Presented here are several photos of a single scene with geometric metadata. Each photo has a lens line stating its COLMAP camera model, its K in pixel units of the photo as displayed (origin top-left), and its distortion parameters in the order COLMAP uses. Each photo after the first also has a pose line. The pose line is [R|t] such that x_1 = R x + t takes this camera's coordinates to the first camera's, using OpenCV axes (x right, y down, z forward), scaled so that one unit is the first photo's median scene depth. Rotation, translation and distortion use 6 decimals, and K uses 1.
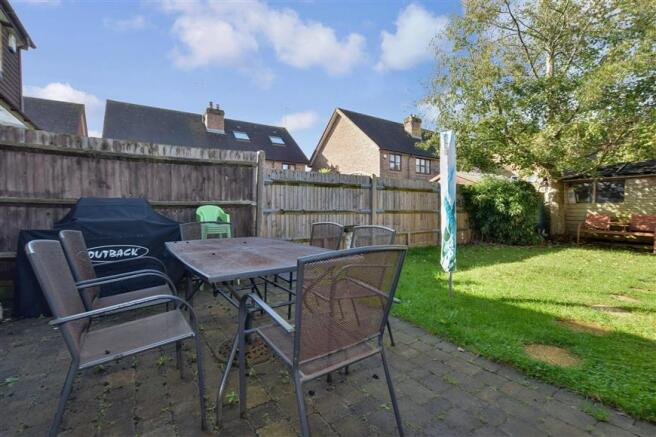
lens RADIAL K [[297.4, 0, 328.0], [0, 297.4, 218.5], [0, 0, 1]] dist [-0.025780, 0.000798]
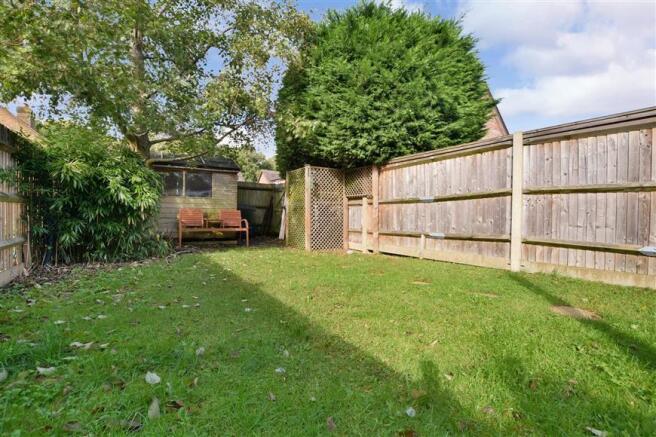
lens RADIAL K [[297.4, 0, 328.0], [0, 297.4, 218.5], [0, 0, 1]] dist [-0.025780, 0.000798]
pose [[0.029265, -0.014656, 0.999464, 0.079651], [0.025874, 0.999569, 0.013899, 0.009867], [-0.999237, 0.025453, 0.029632, 0.613372]]
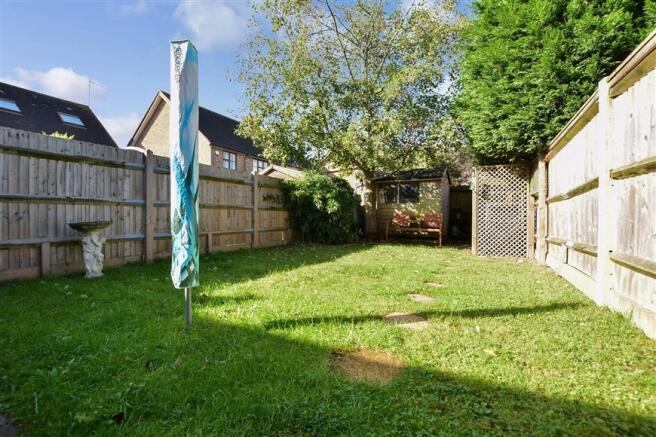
lens RADIAL K [[297.4, 0, 328.0], [0, 297.4, 218.5], [0, 0, 1]] dist [-0.025780, 0.000798]
pose [[0.880604, 0.000419, 0.473853, 0.165268], [0.010435, 0.999740, -0.020275, 0.026291], [-0.473739, 0.022799, 0.880370, 0.157967]]
